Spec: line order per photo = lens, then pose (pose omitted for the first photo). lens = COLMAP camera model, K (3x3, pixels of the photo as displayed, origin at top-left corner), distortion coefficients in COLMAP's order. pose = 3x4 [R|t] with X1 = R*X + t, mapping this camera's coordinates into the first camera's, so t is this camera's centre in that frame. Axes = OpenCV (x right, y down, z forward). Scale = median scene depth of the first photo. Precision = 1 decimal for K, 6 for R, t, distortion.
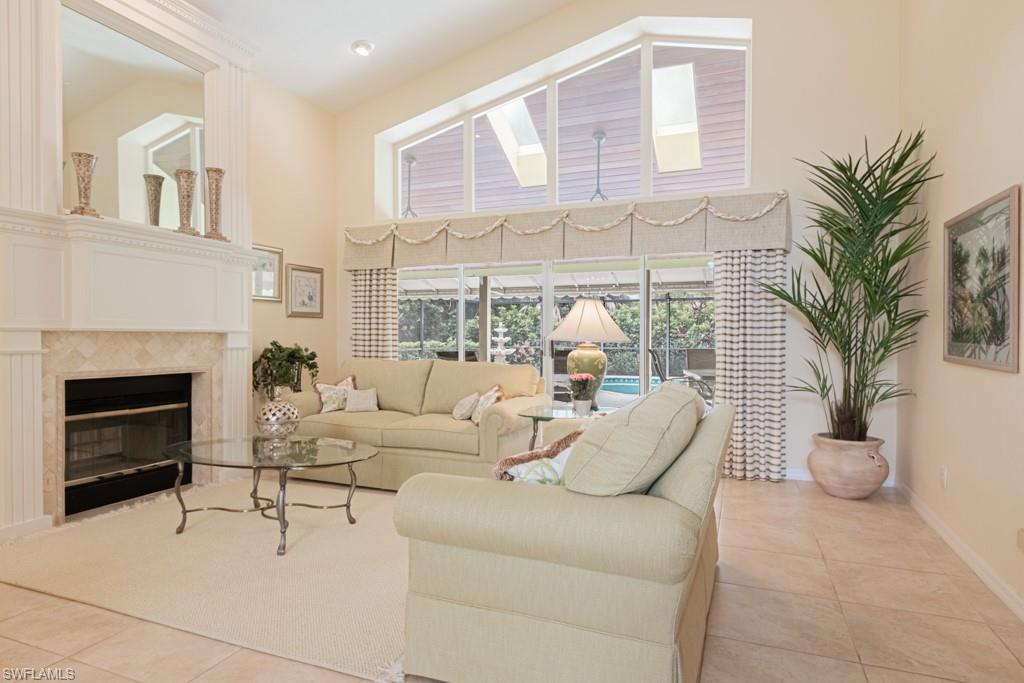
lens RADIAL K [[499.6, 0, 510.2], [0, 499.6, 350.1], [0, 0, 1]] dist [0.014811, 0.000017]
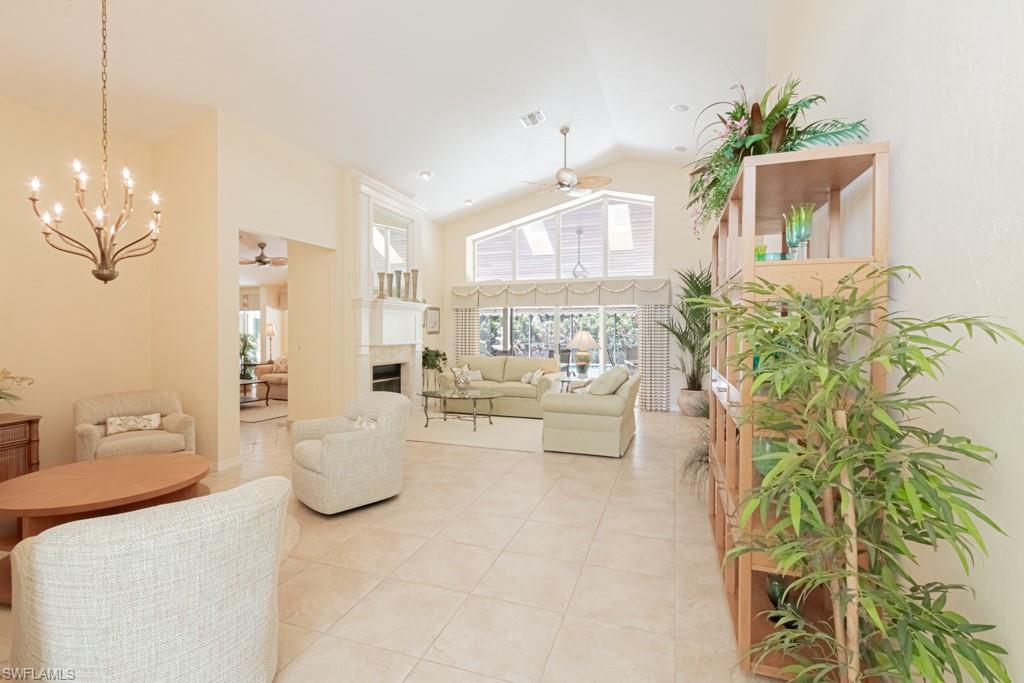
lens RADIAL K [[473.1, 0, 512.0], [0, 473.1, 341.5], [0, 0, 1]] dist [-0.000484, -0.000357]
pose [[0.995378, -0.001363, 0.096026, -0.321705], [0.001103, 0.999996, 0.002765, -0.046586], [-0.096030, -0.002646, 0.995375, -0.961643]]
